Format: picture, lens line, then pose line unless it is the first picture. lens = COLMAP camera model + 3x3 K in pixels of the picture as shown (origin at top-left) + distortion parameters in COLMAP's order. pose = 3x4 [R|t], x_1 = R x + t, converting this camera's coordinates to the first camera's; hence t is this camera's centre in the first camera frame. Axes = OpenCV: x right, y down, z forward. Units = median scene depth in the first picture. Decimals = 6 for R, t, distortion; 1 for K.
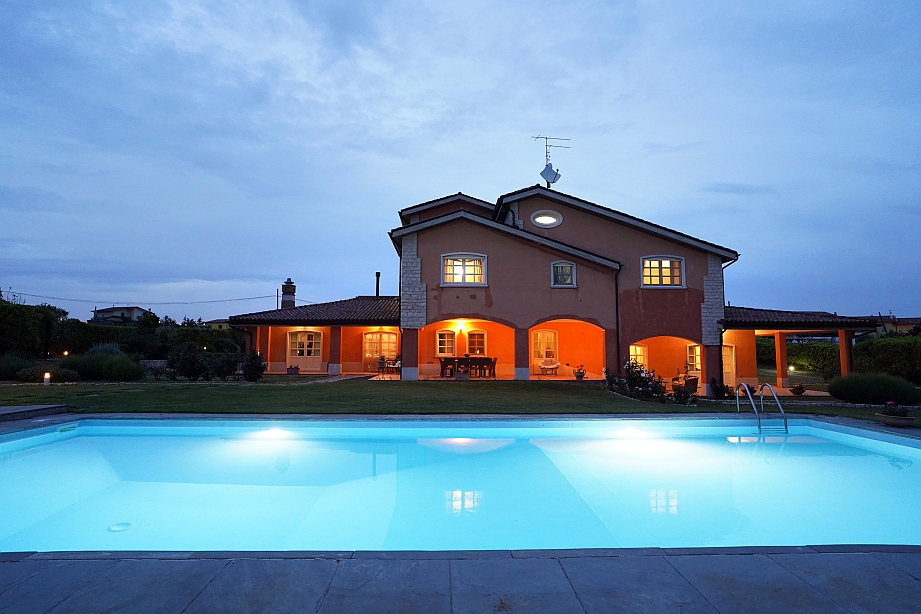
lens RADIAL K [[497.7, 0, 460.5], [0, 497.7, 307.0], [0, 0, 1]] dist [-0.024439, 0.000014]
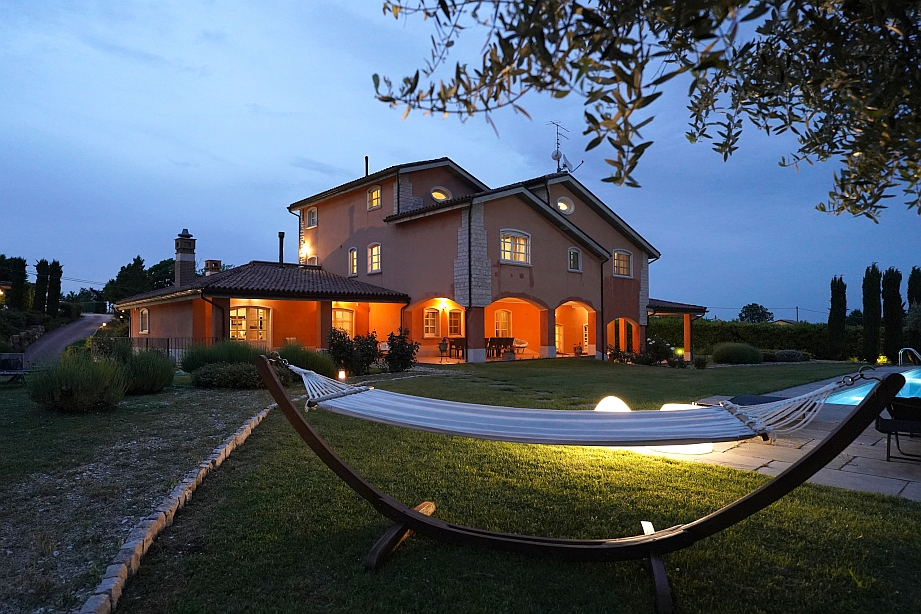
lens RADIAL K [[553.7, 0, 410.7], [0, 553.7, 325.0], [0, 0, 1]] dist [-0.025226, 0.000482]
pose [[0.785909, -0.000222, 0.618342, -0.812165], [-0.047707, 0.996997, 0.060993, 0.019902], [-0.616499, -0.077434, 0.783539, 0.266058]]
